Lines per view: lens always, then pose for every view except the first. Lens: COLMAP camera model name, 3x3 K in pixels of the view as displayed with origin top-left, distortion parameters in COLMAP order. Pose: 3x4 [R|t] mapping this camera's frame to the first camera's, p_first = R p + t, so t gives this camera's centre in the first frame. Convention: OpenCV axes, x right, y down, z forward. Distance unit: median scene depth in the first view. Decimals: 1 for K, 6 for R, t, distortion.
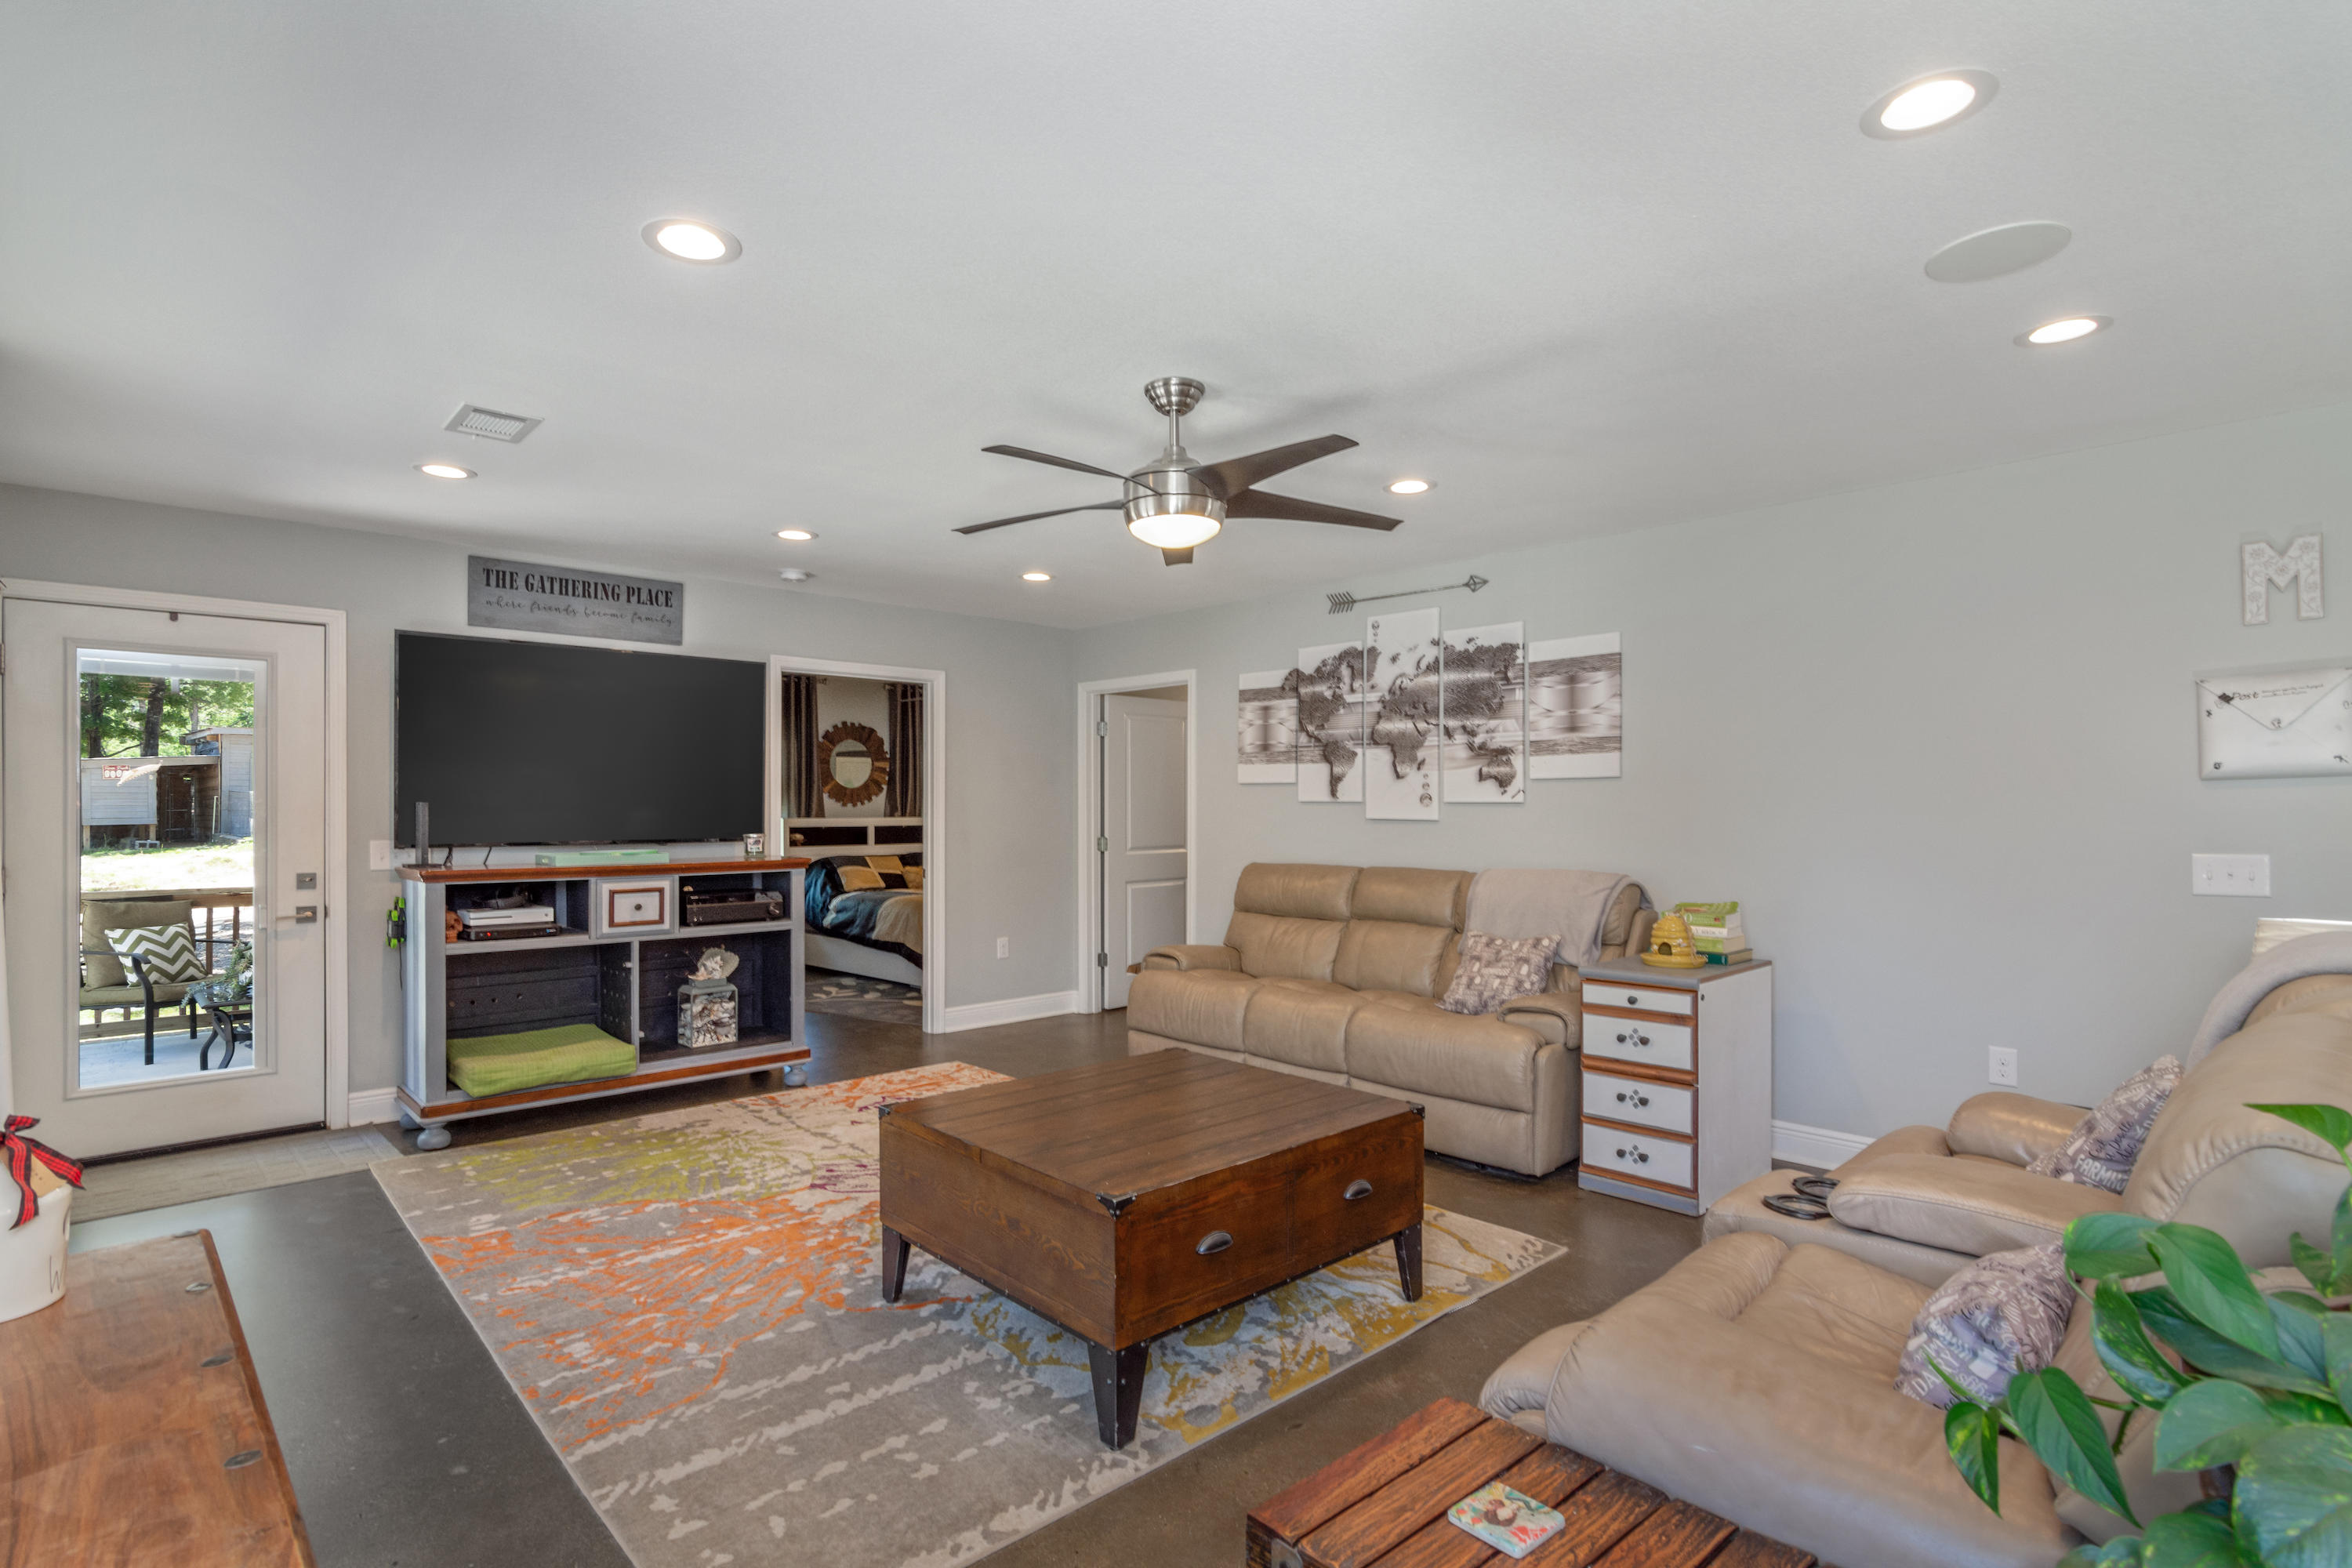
lens RADIAL K [[1139.0, 0, 1176.3], [0, 1139.0, 803.0], [0, 0, 1]] dist [0.002565, 0.000943]
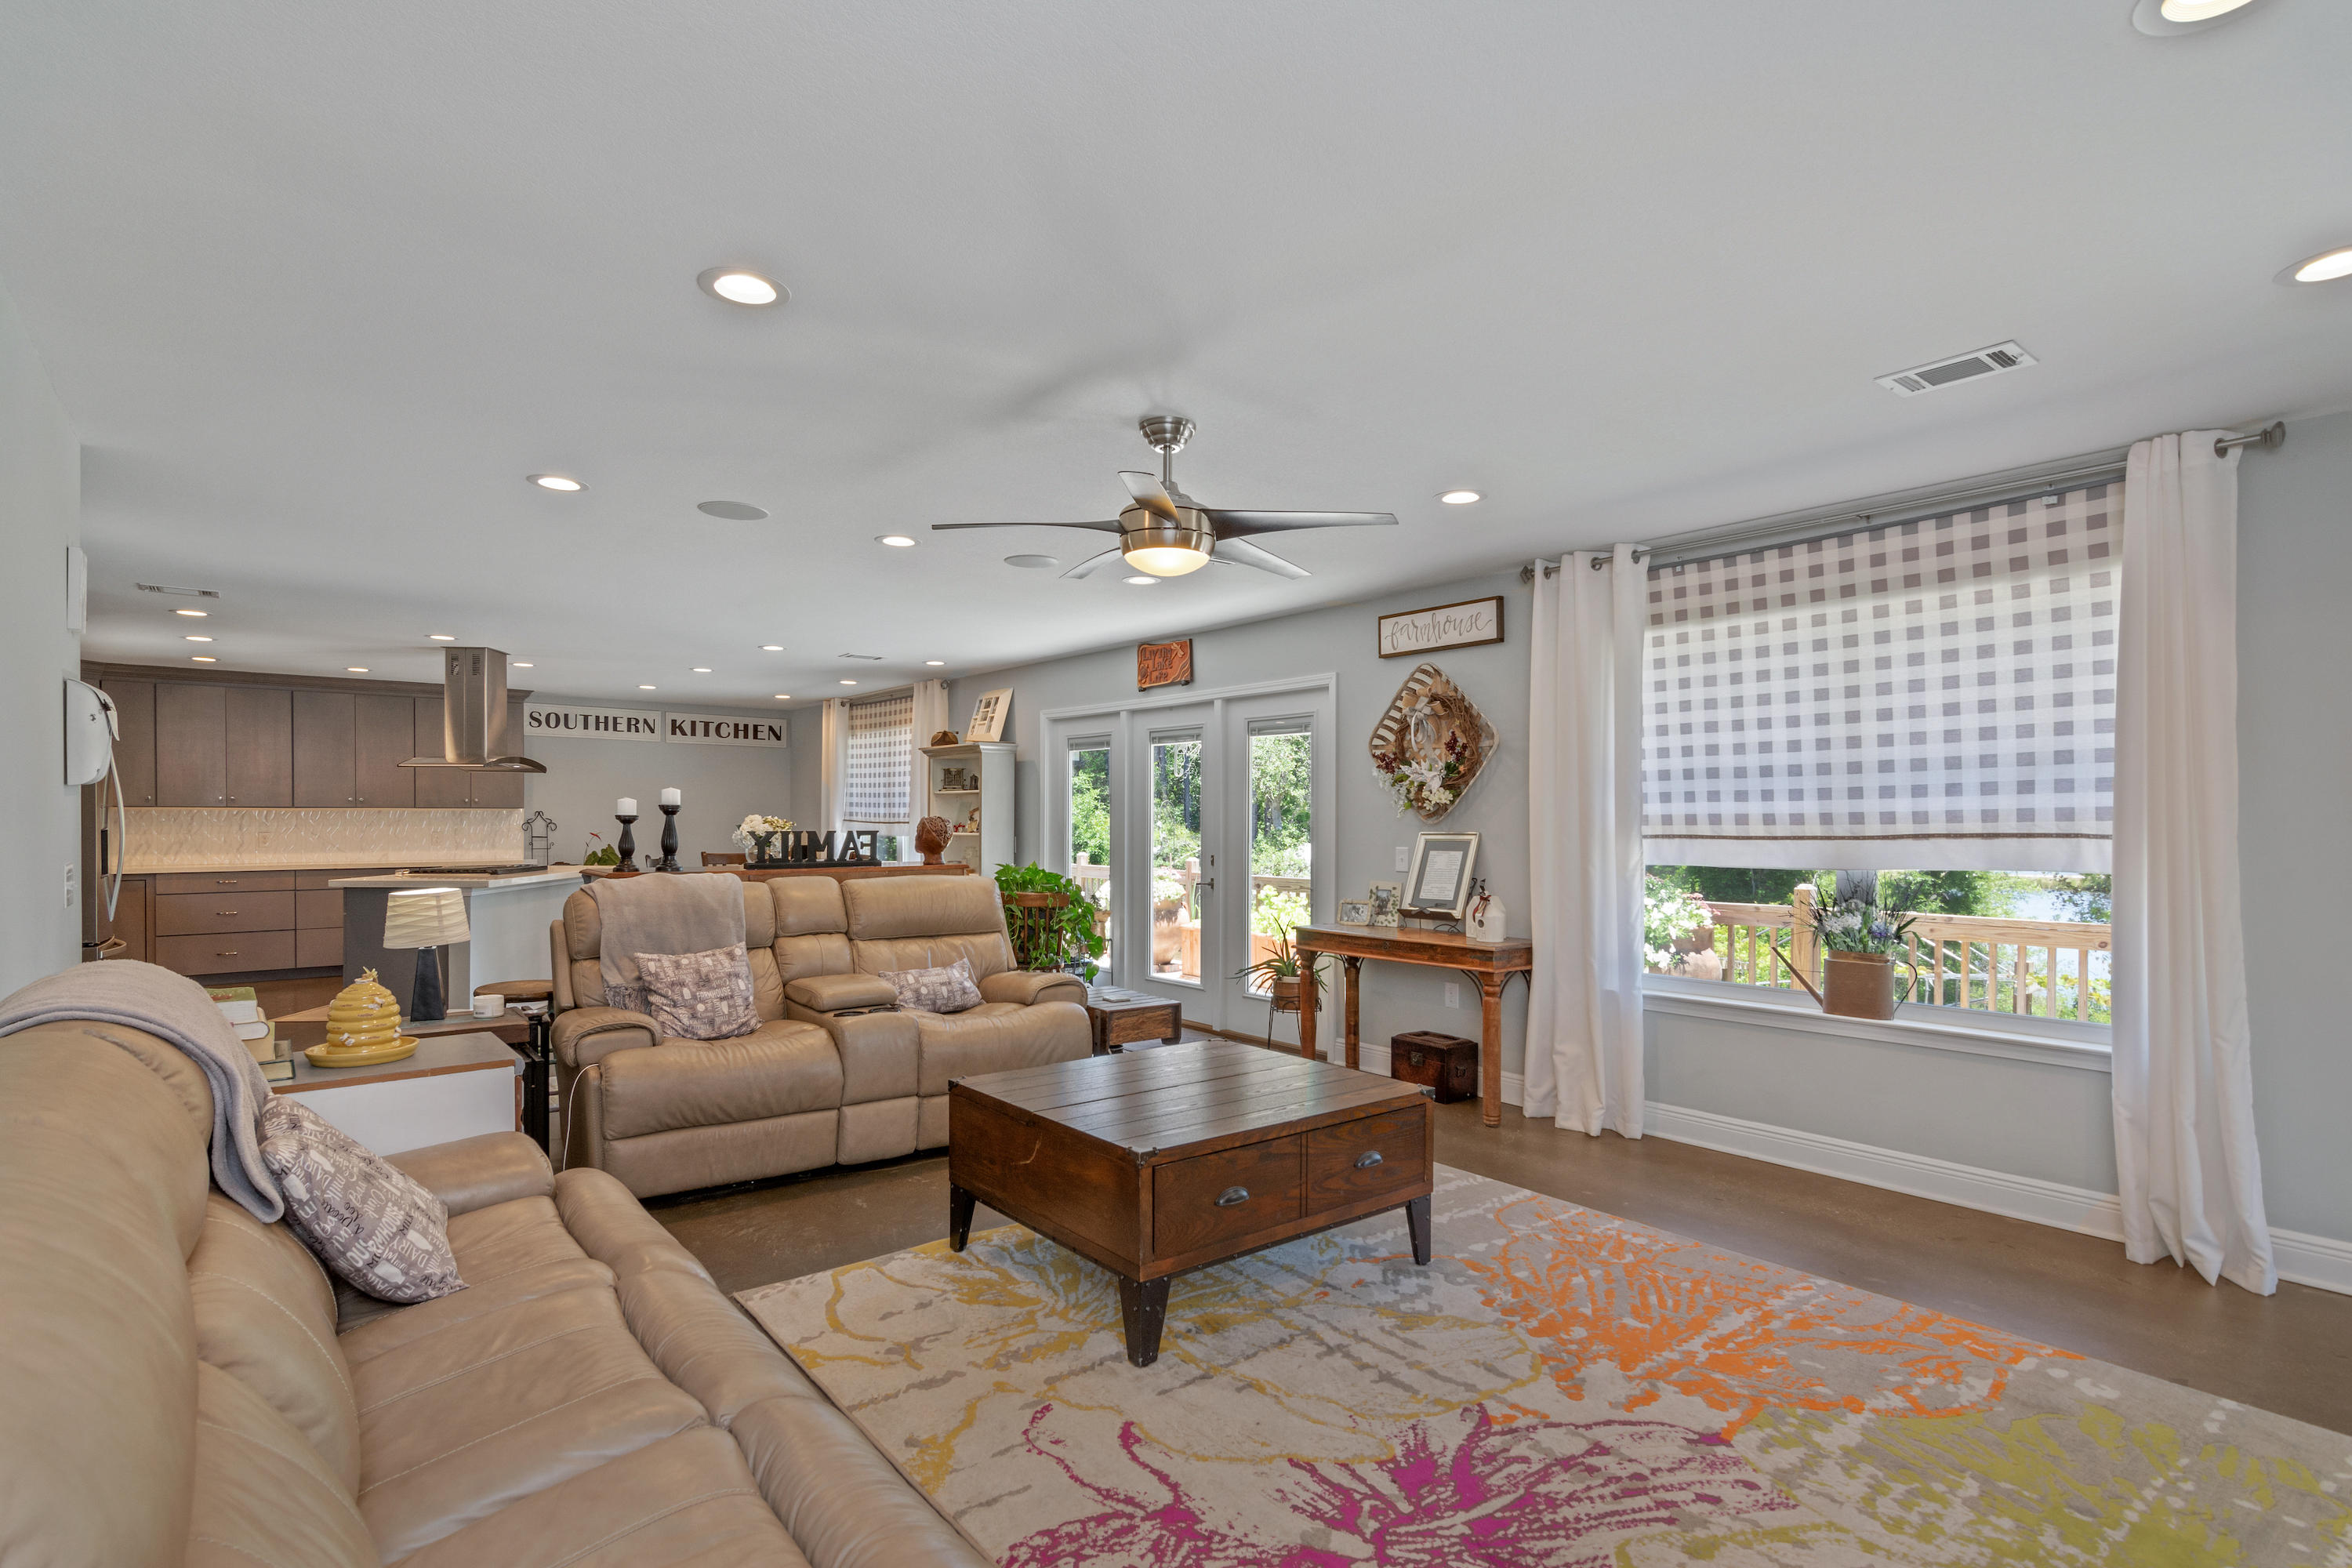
lens RADIAL K [[1139.0, 0, 1175.2], [0, 1139.0, 786.2], [0, 0, 1]] dist [0.002565, 0.000943]
pose [[-0.996883, -0.000805, 0.078886, -0.055898], [-0.003318, 0.999491, -0.031722, 0.004362], [-0.078820, -0.031885, -0.996379, 1.230976]]
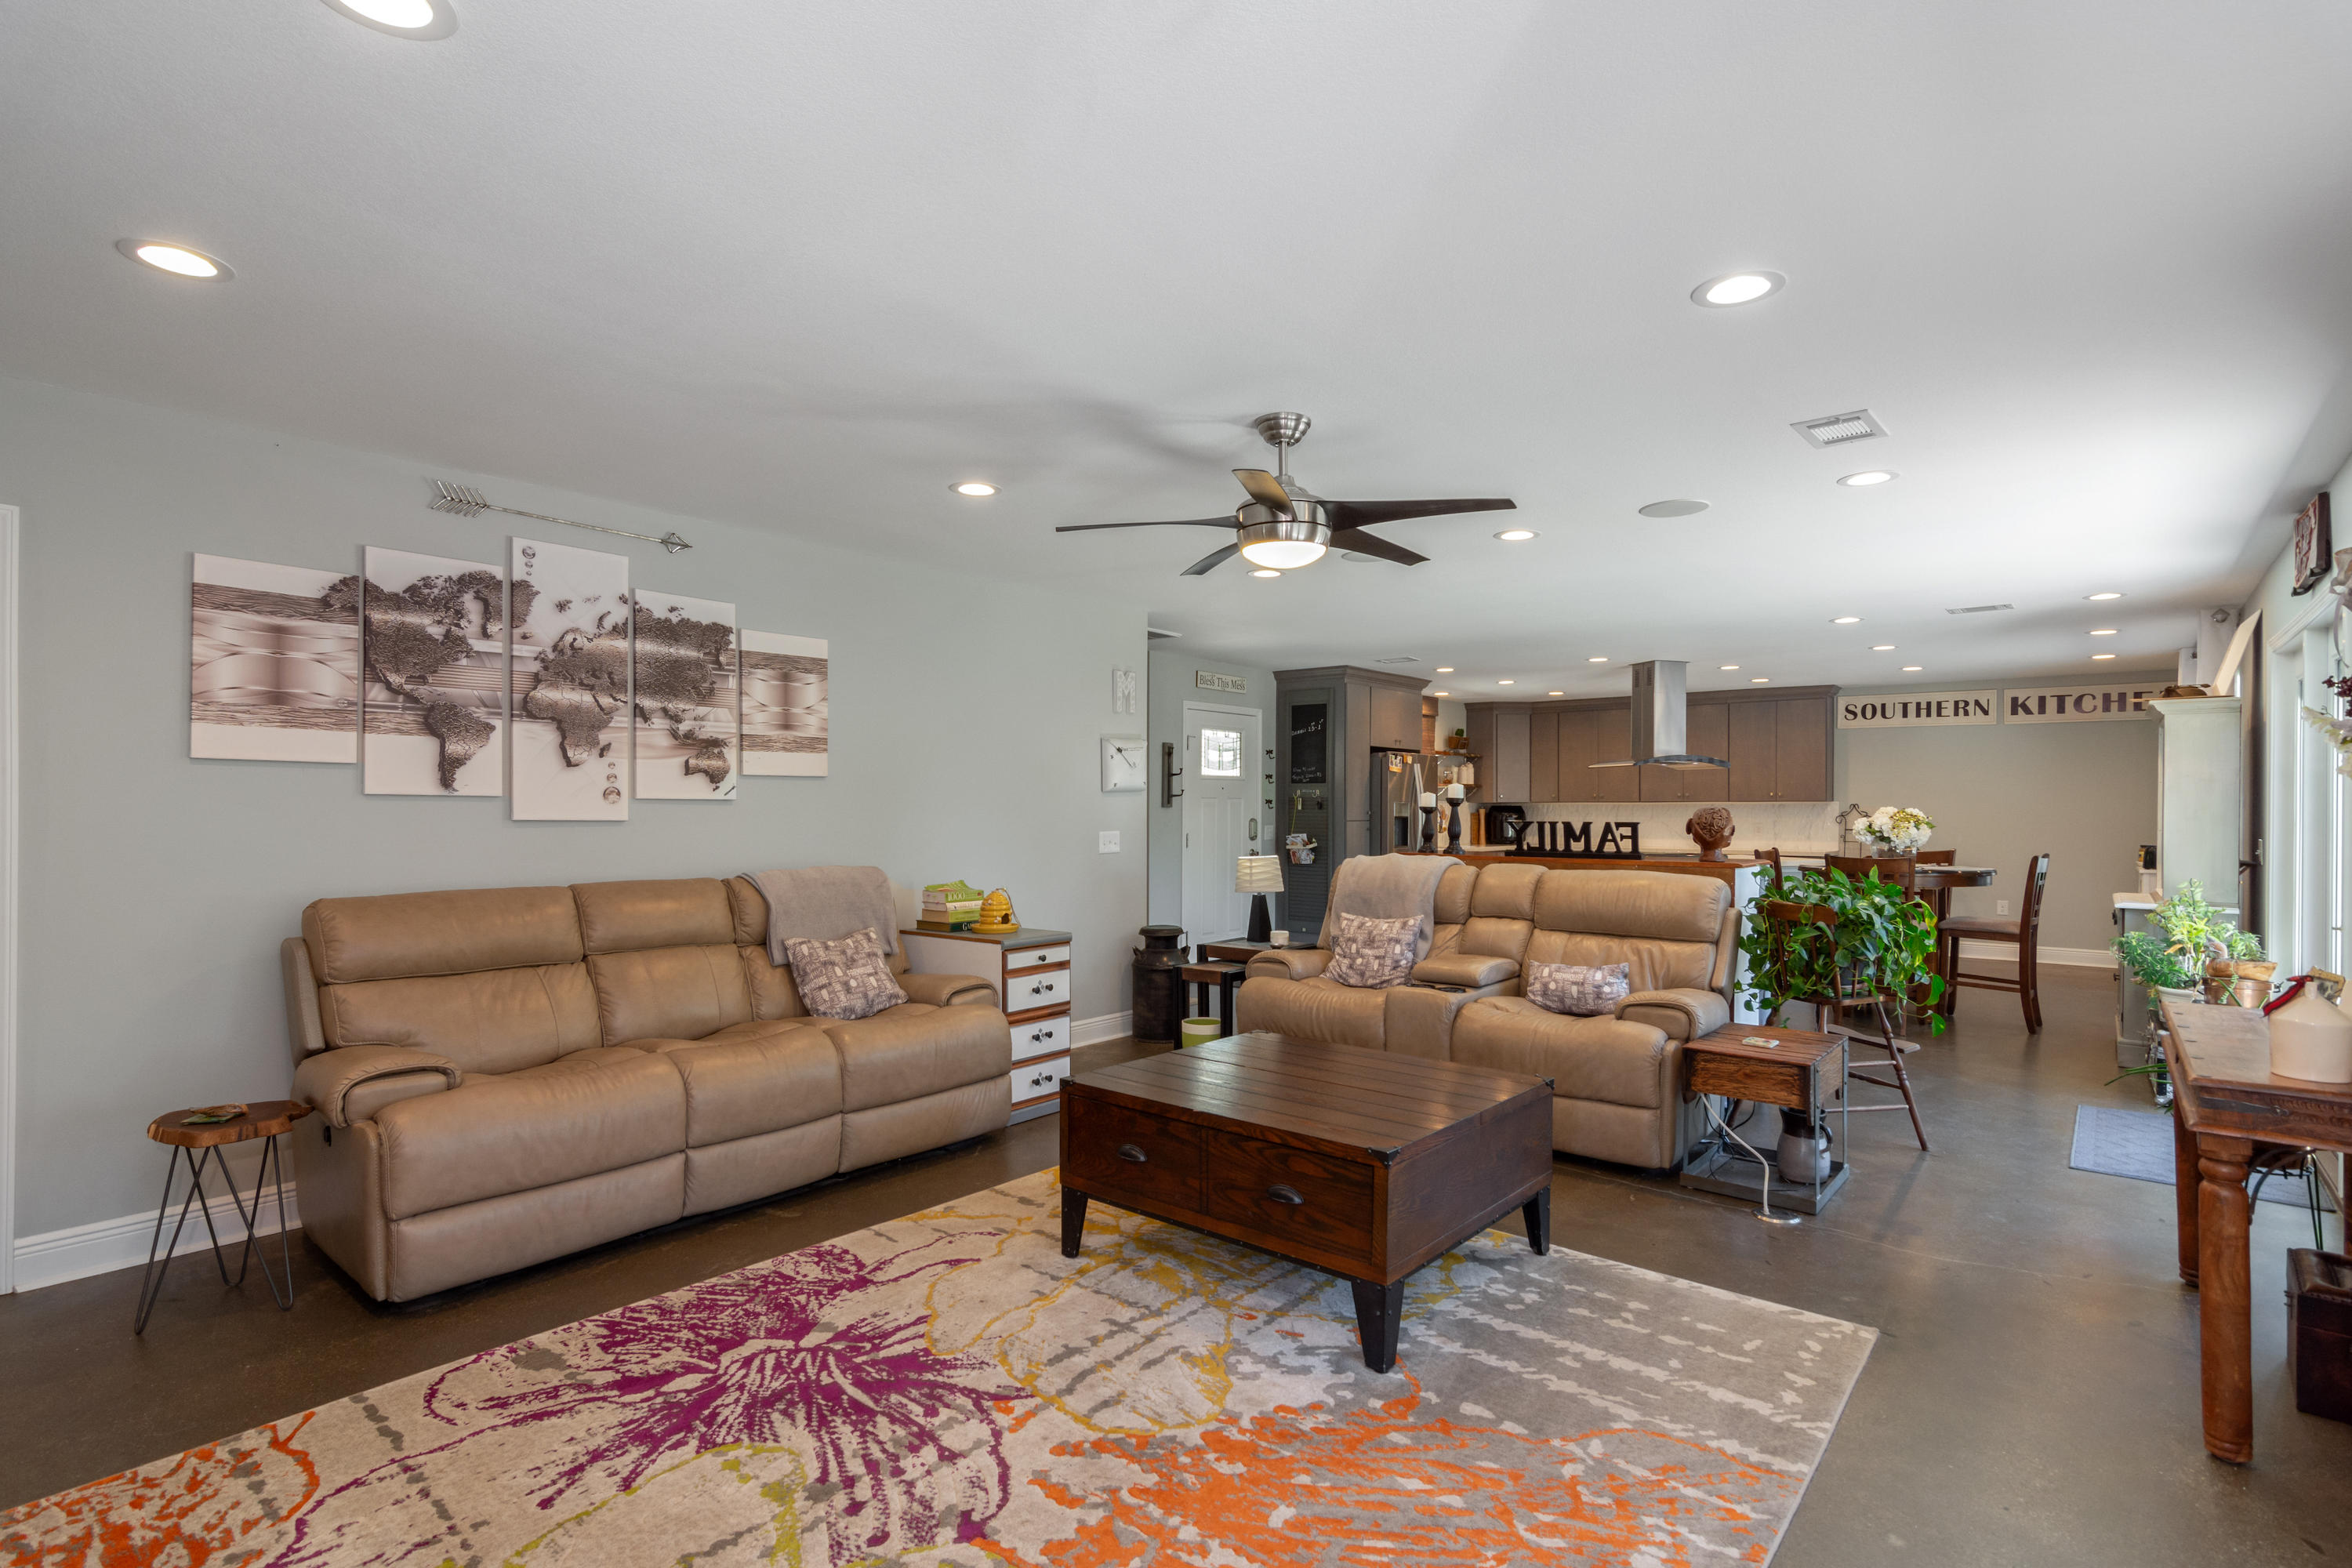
lens RADIAL K [[1139.0, 0, 1169.2], [0, 1139.0, 804.0], [0, 0, 1]] dist [0.002565, 0.000943]
pose [[-0.120204, 0.003223, 0.992744, -0.632170], [-0.006940, 0.999968, -0.004087, 0.003939], [-0.992725, -0.007381, -0.120178, 0.730075]]
